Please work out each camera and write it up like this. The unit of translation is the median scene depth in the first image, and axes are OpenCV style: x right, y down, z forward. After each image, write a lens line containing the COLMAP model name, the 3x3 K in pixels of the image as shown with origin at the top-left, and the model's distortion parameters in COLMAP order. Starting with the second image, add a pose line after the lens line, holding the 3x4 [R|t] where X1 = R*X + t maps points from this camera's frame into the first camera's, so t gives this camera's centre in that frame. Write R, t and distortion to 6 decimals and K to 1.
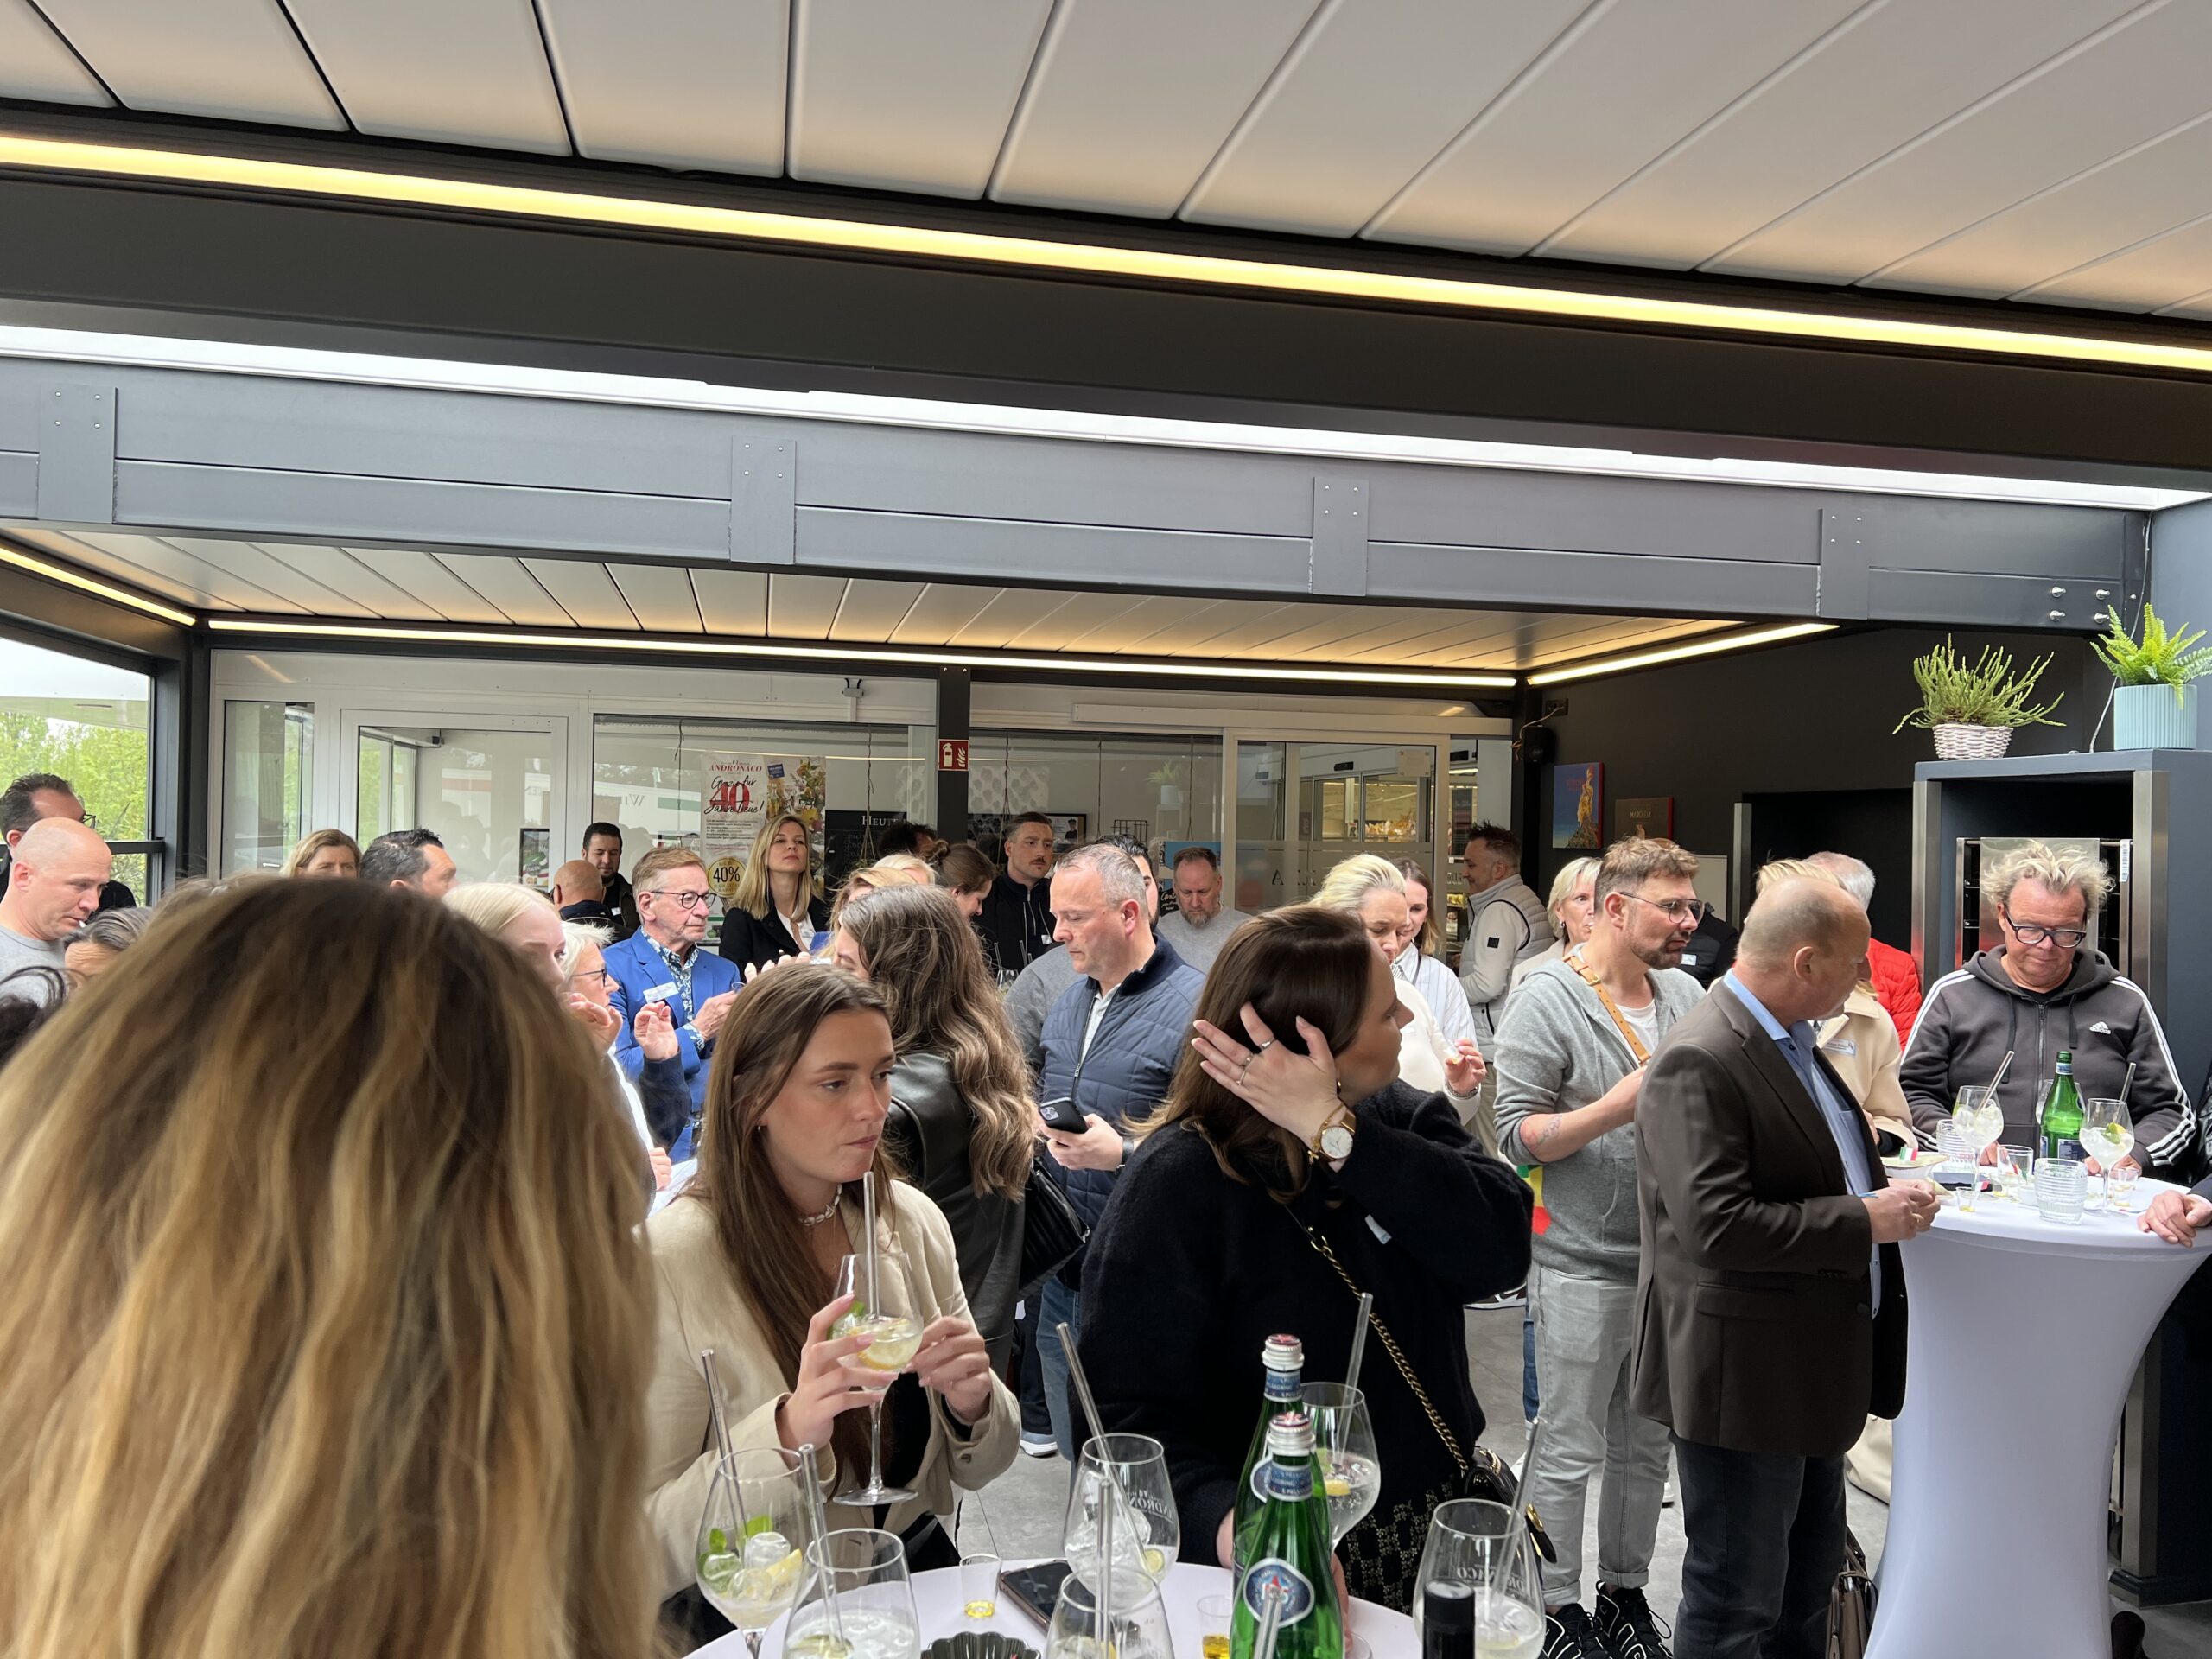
lens RADIAL K [[1647.0, 0, 1106.2], [0, 1647.0, 827.4], [0, 0, 1]] dist [0.057152, -0.061032]
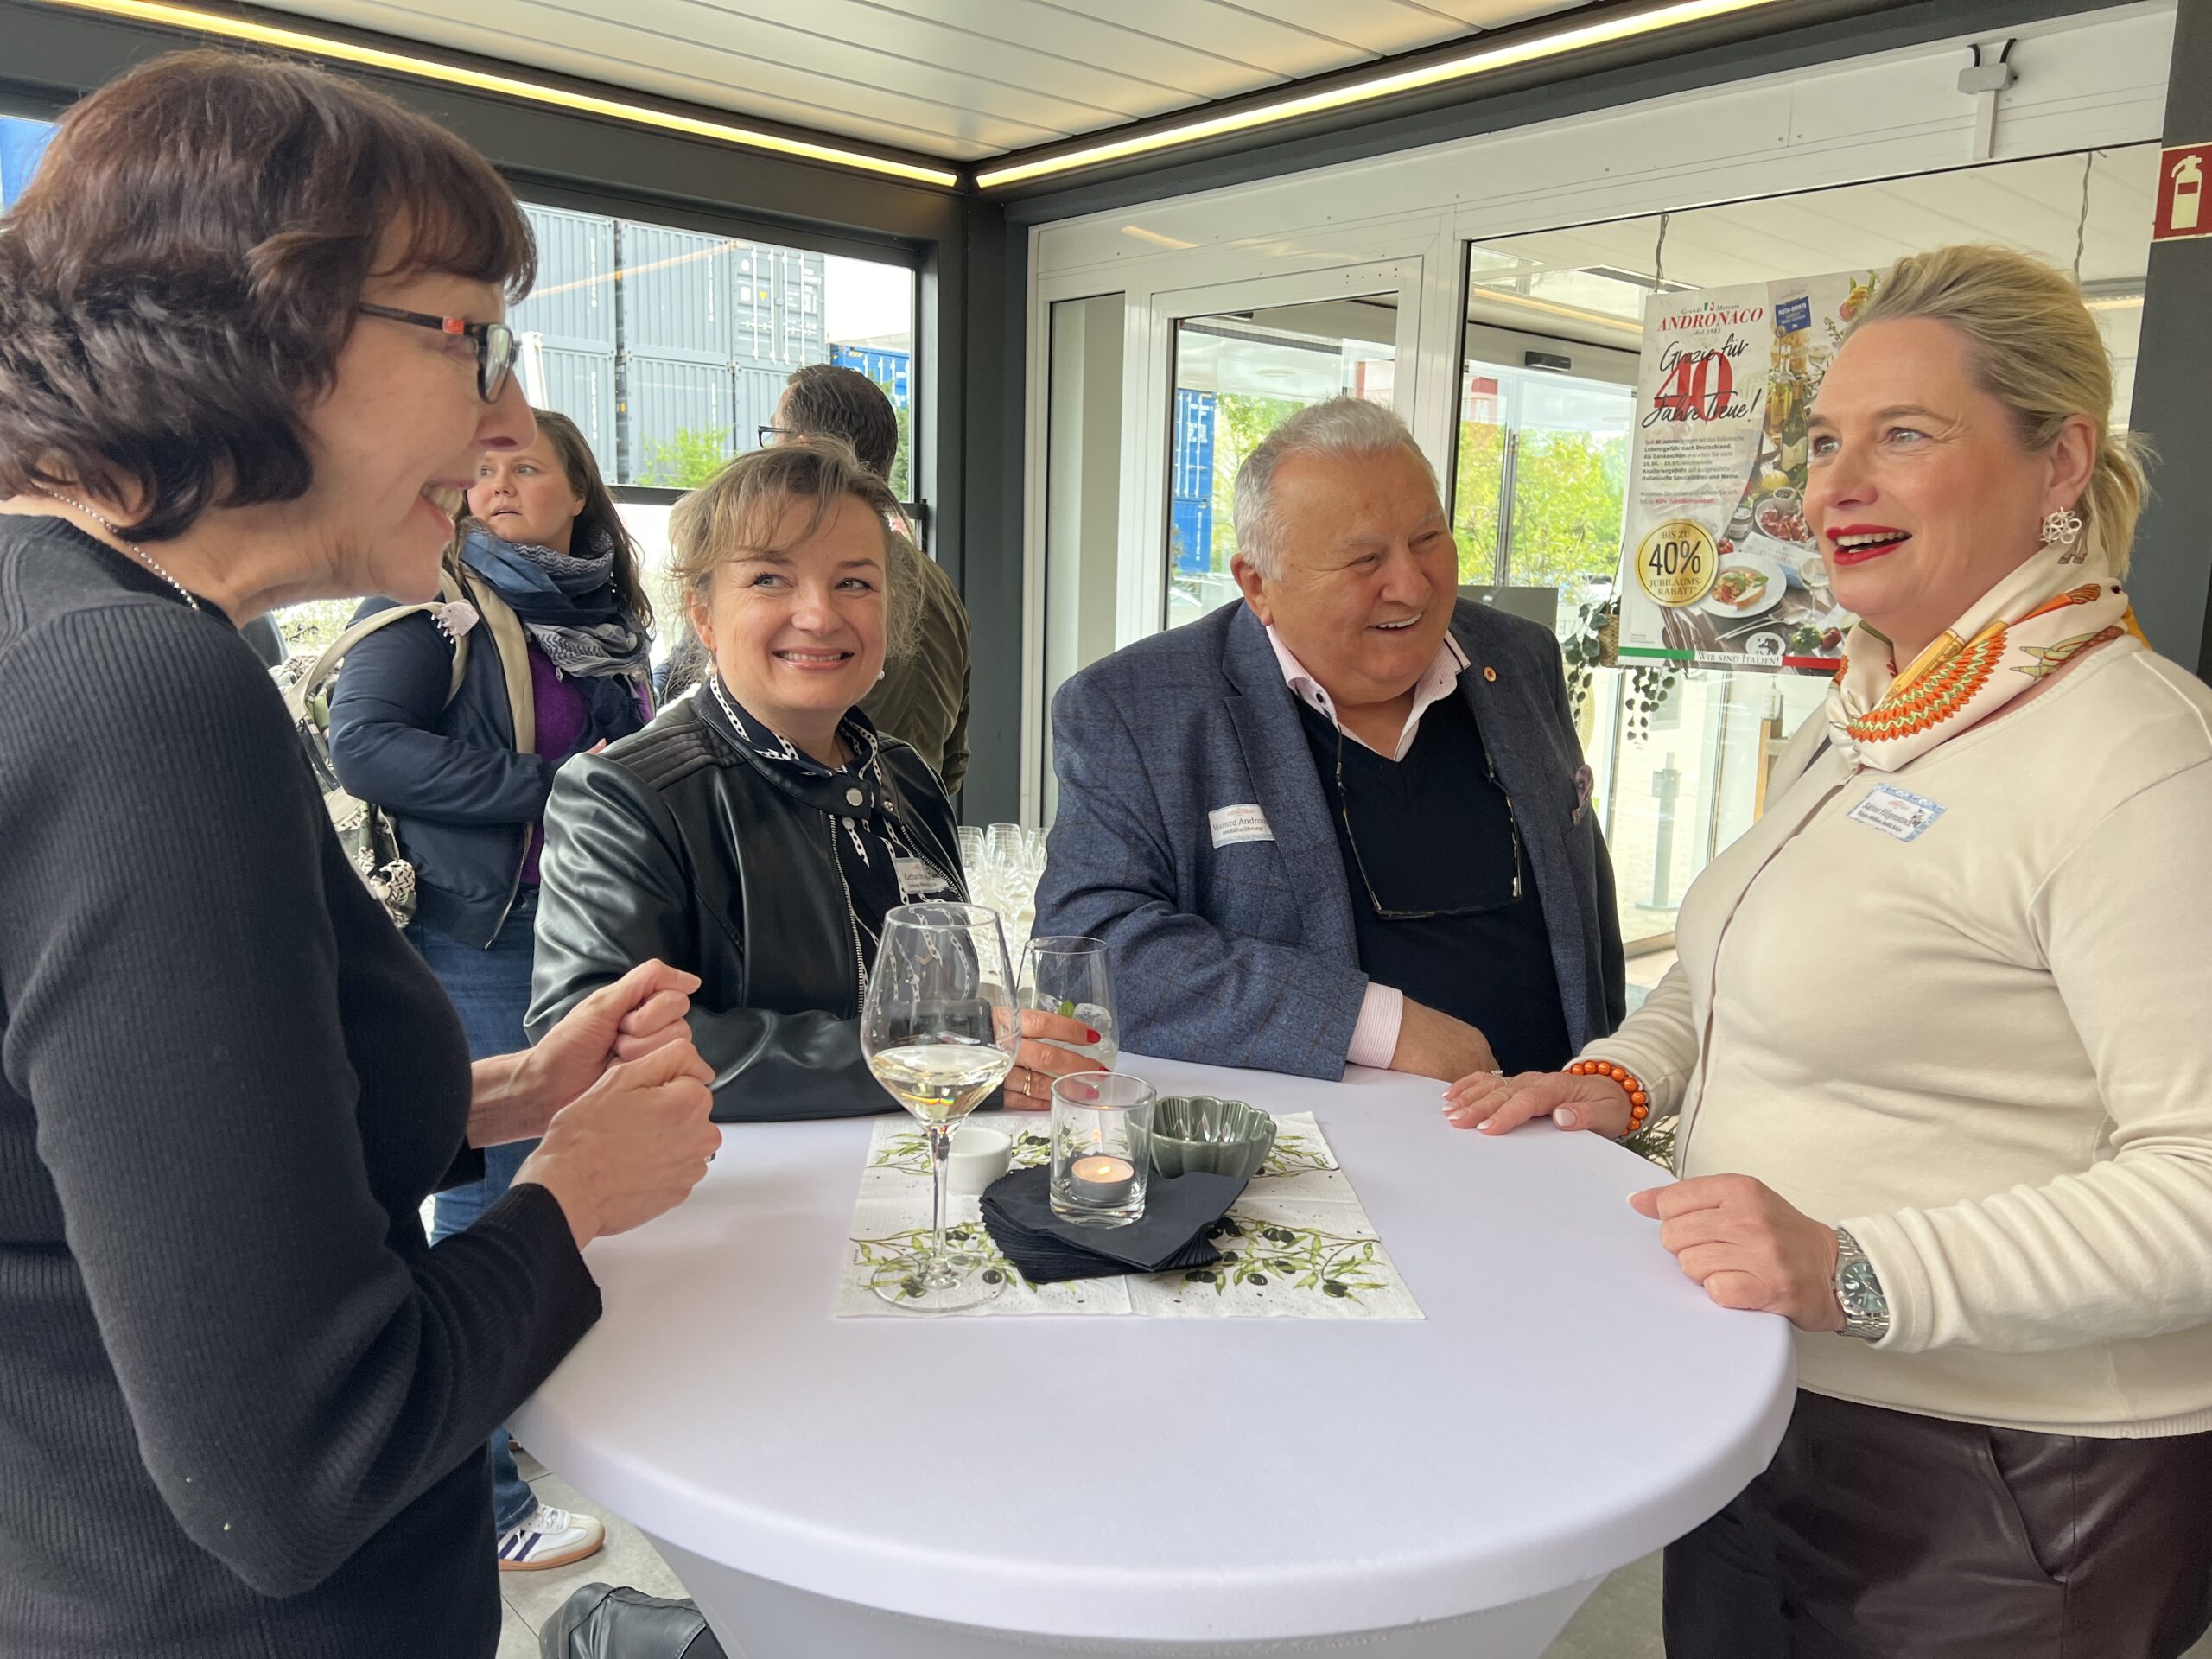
lens RADIAL K [[1647.0, 0, 1104.3], [0, 1647.0, 829.0], [0, 0, 1]] dist [0.057152, -0.061032]
pose [[0.513928, 0.134660, -0.847198, 0.095522], [-0.008037, 0.988315, 0.152215, 0.034092], [0.857795, -0.071419, 0.509005, 0.616401]]
